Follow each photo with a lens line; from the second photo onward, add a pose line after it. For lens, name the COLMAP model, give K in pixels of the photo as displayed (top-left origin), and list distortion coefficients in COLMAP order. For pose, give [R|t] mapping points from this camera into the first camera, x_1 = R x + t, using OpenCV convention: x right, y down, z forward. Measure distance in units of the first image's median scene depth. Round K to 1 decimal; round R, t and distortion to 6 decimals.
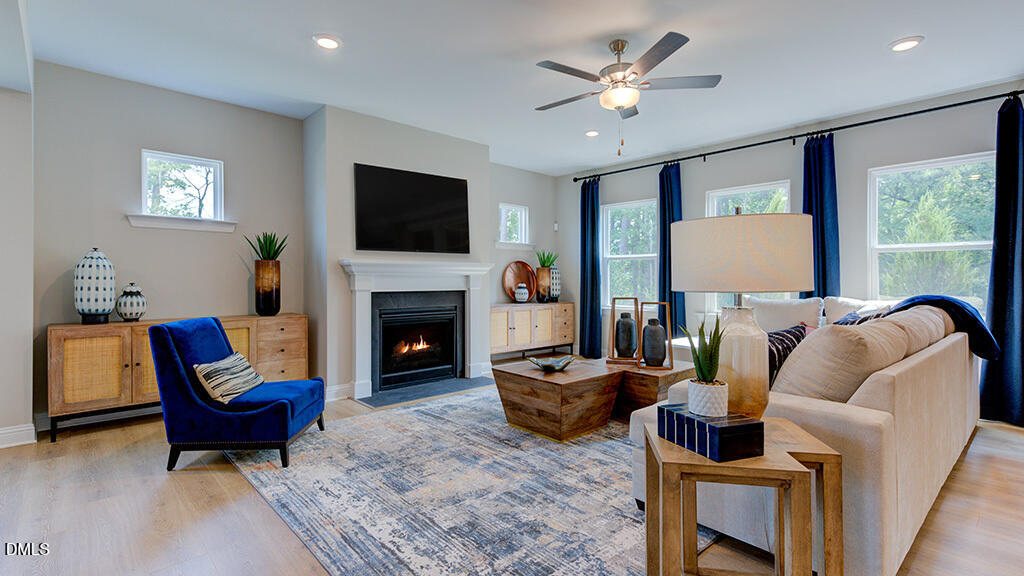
lens RADIAL K [[490.6, 0, 512.0], [0, 490.6, 288.0], [0, 0, 1]] dist [0.013338, 0.000312]
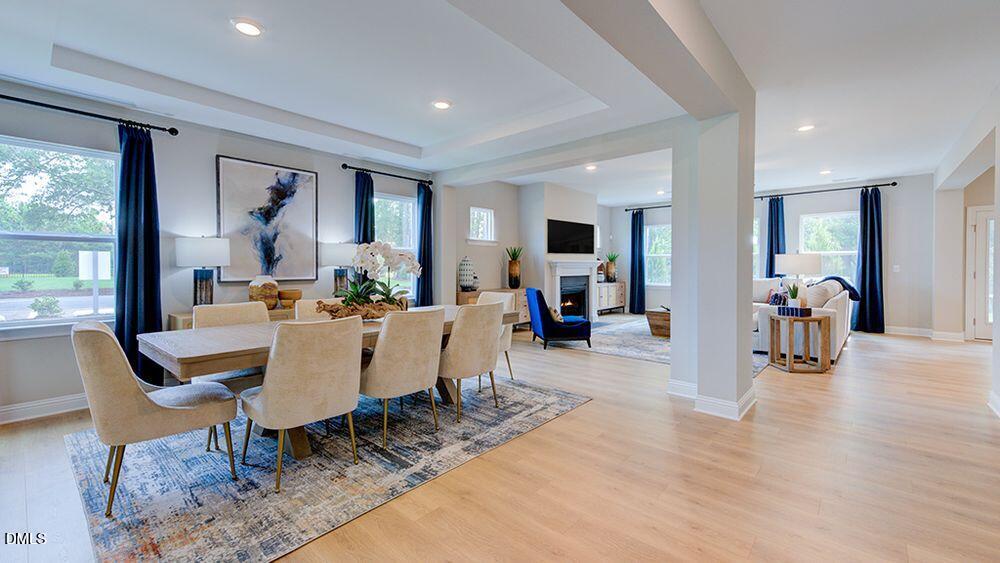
lens RADIAL K [[413.1, 0, 501.5], [0, 413.1, 272.2], [0, 0, 1]] dist [0.007433, 0.000216]
pose [[0.996630, -0.006636, 0.081758, -0.711730], [0.007035, 0.999965, -0.004593, -0.002149], [-0.081724, 0.005152, 0.996642, -0.668892]]
